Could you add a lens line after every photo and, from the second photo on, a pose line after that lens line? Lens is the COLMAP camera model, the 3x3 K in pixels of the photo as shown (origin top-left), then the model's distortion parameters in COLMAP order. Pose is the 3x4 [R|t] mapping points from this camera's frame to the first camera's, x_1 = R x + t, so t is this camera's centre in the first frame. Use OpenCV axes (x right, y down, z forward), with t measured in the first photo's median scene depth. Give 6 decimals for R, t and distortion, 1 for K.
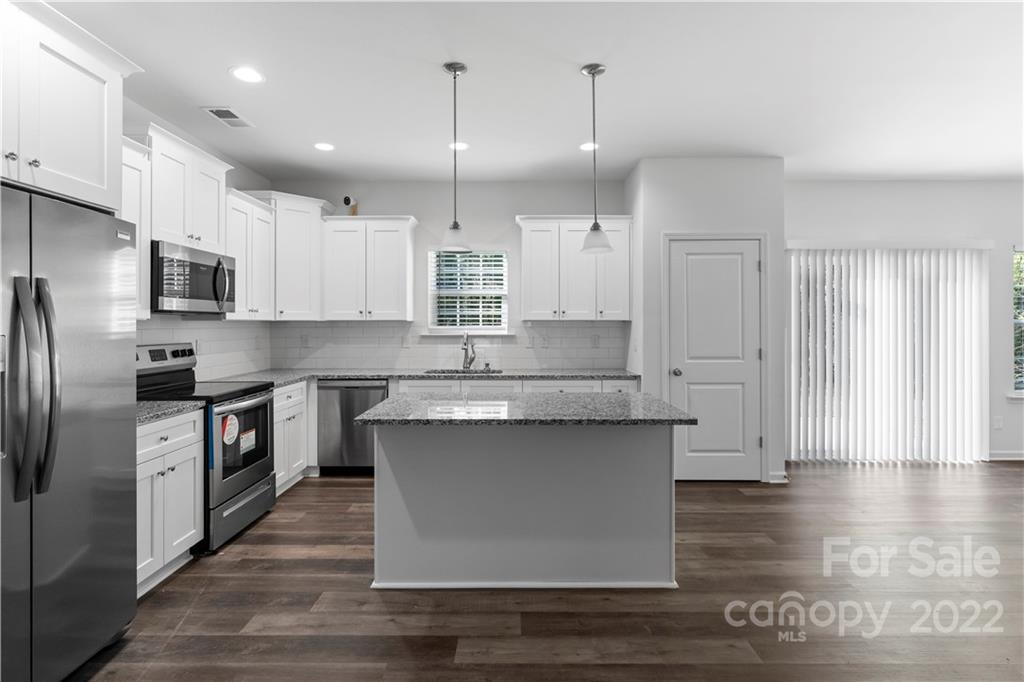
lens RADIAL K [[512.9, 0, 516.2], [0, 512.9, 321.6], [0, 0, 1]] dist [0.000656, -0.001031]
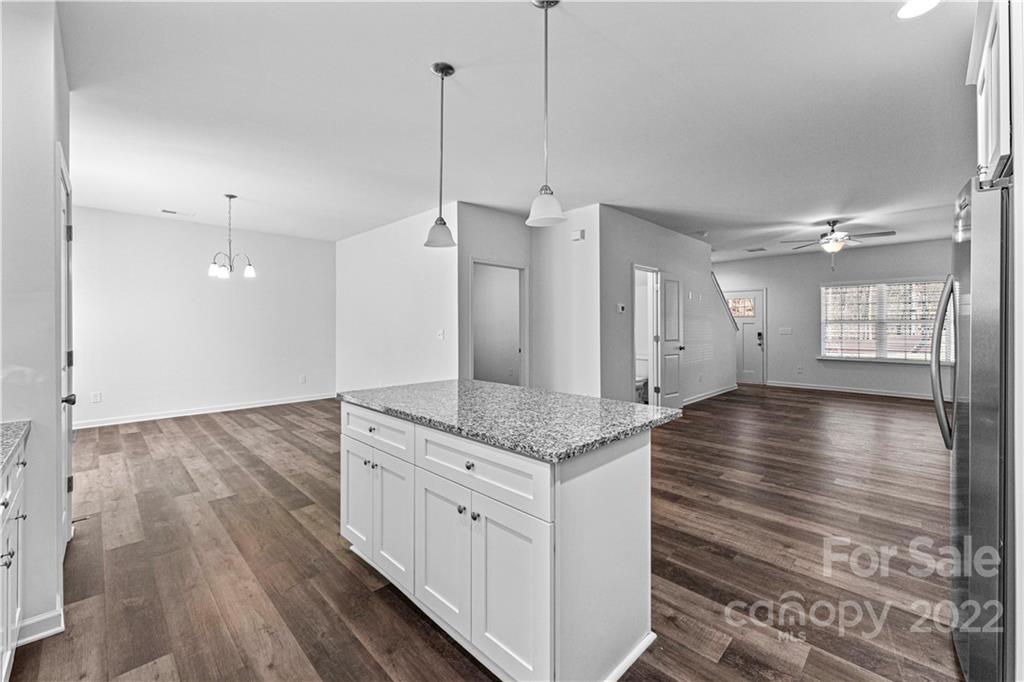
lens RADIAL K [[420.2, 0, 516.8], [0, 420.2, 323.6], [0, 0, 1]] dist [0.000708, 0.000371]
pose [[-0.710397, 0.002377, 0.703798, -0.354918], [-0.002436, 0.999980, -0.005837, 0.016644], [-0.703797, -0.005861, -0.710377, 0.969865]]
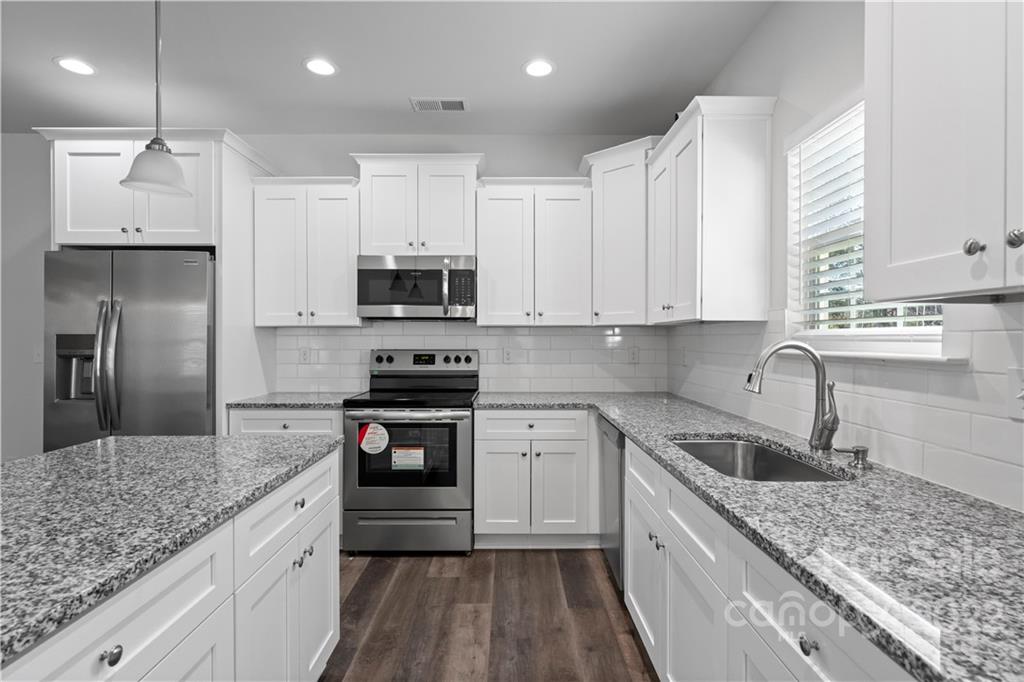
lens RADIAL K [[512.9, 0, 512.2], [0, 512.9, 341.9], [0, 0, 1]] dist [0.000656, -0.001031]
pose [[0.005957, 0.007640, -0.999953, 0.289690], [0.003230, 0.999965, 0.007660, 0.016021], [0.999977, -0.003276, 0.005932, 0.895521]]
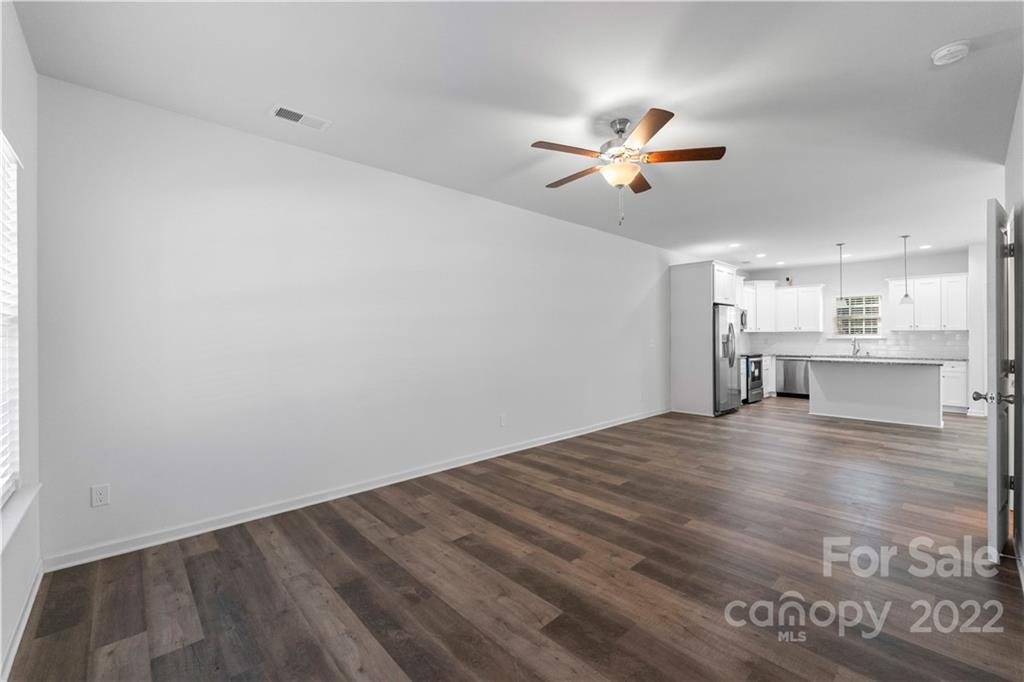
lens RADIAL K [[420.2, 0, 520.5], [0, 420.2, 337.3], [0, 0, 1]] dist [0.000708, 0.000371]
pose [[0.684650, -0.003103, -0.728866, 0.243056], [0.005552, 0.999984, 0.000957, 0.014255], [0.728851, -0.004702, 0.684656, -1.273070]]
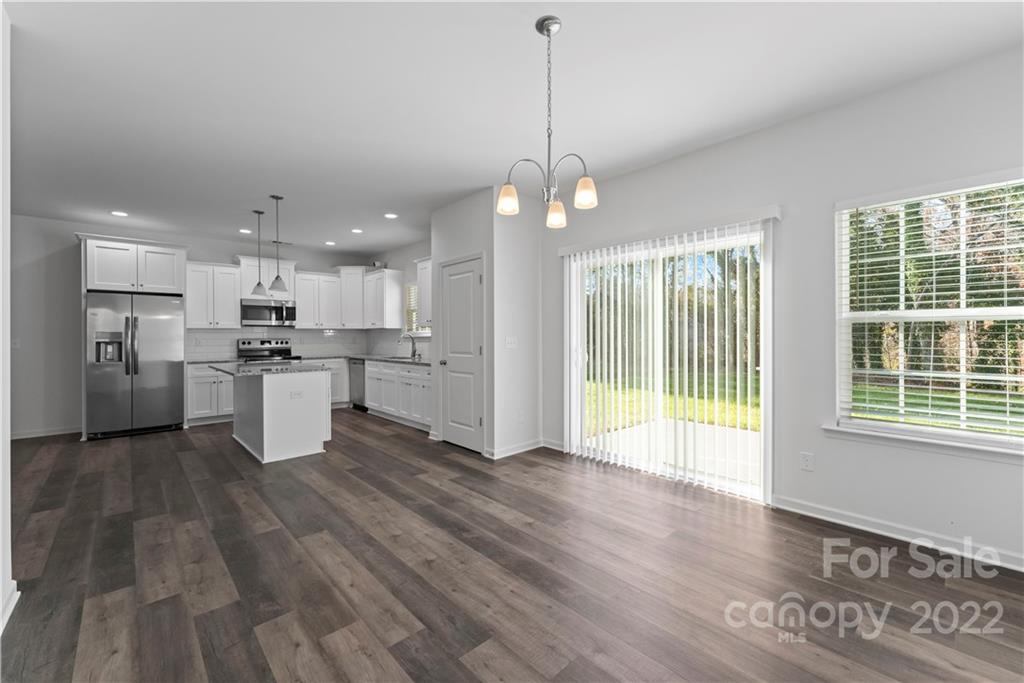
lens RADIAL K [[420.2, 0, 515.7], [0, 420.2, 335.9], [0, 0, 1]] dist [0.000708, 0.000371]
pose [[0.681352, -0.001405, -0.731955, 1.264834], [0.007542, 0.999959, 0.005102, 0.022881], [0.731917, -0.008996, 0.681334, 0.370926]]
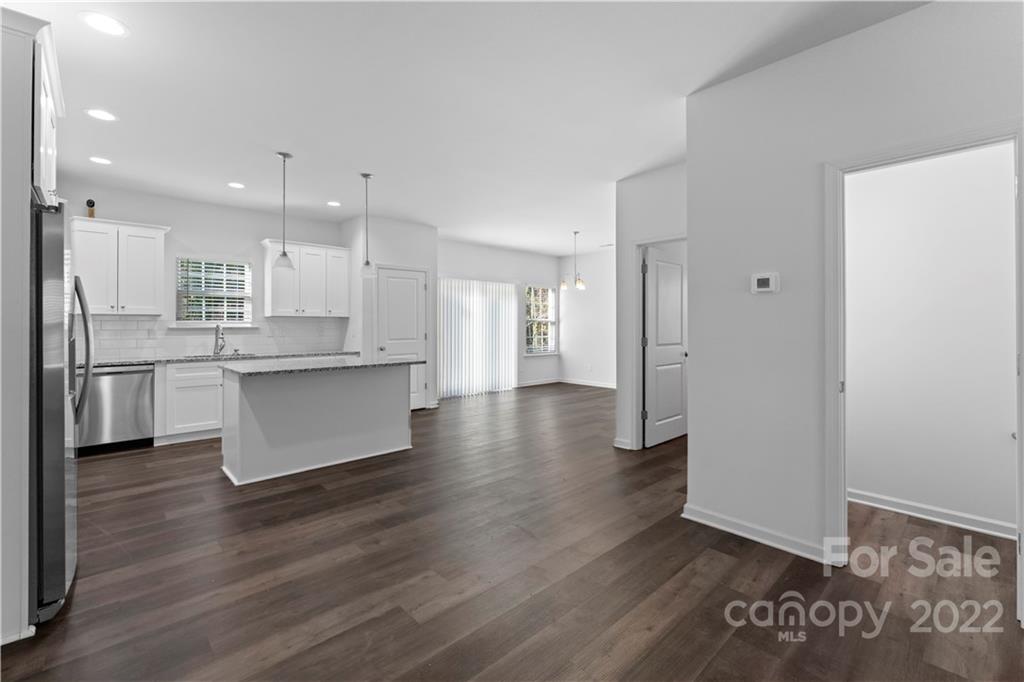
lens RADIAL K [[441.7, 0, 506.1], [0, 441.7, 327.0], [0, 0, 1]] dist [-0.003126, -0.000523]
pose [[0.737793, -0.003896, 0.675016, -0.343820], [-0.000036, 0.999983, 0.005811, 0.020924], [-0.675027, -0.004312, 0.737780, -0.309646]]
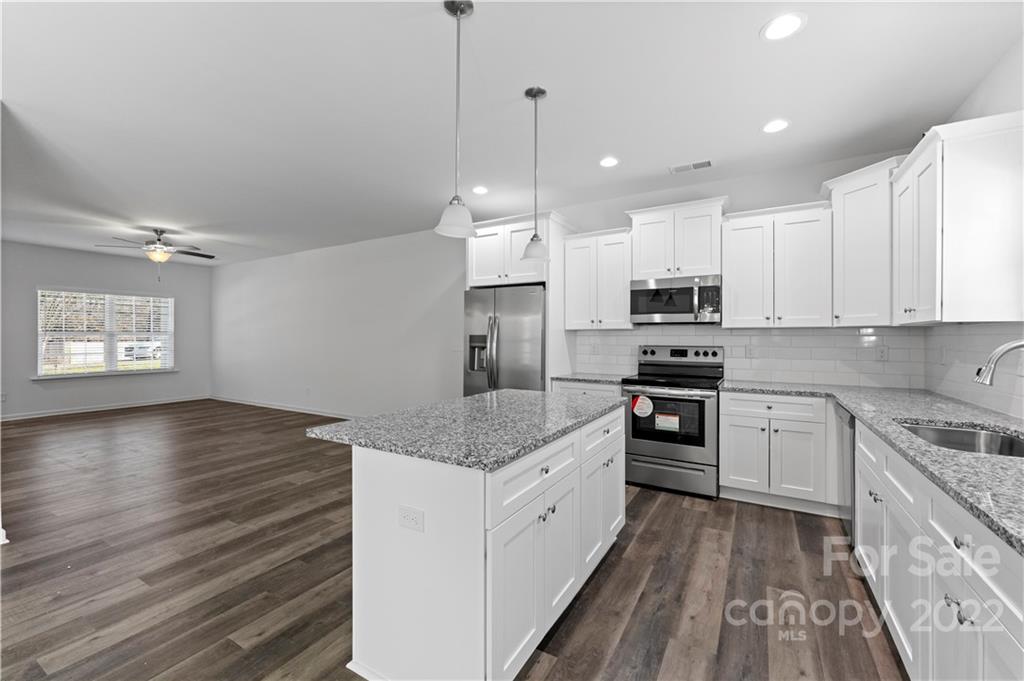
lens RADIAL K [[417.5, 0, 512.6], [0, 417.5, 336.5], [0, 0, 1]] dist [0.001531, -0.001083]
pose [[-0.510085, -0.002610, -0.860120, 0.432551], [0.001365, 0.999992, -0.003844, 0.016666], [0.860123, -0.003135, -0.510077, 0.911781]]
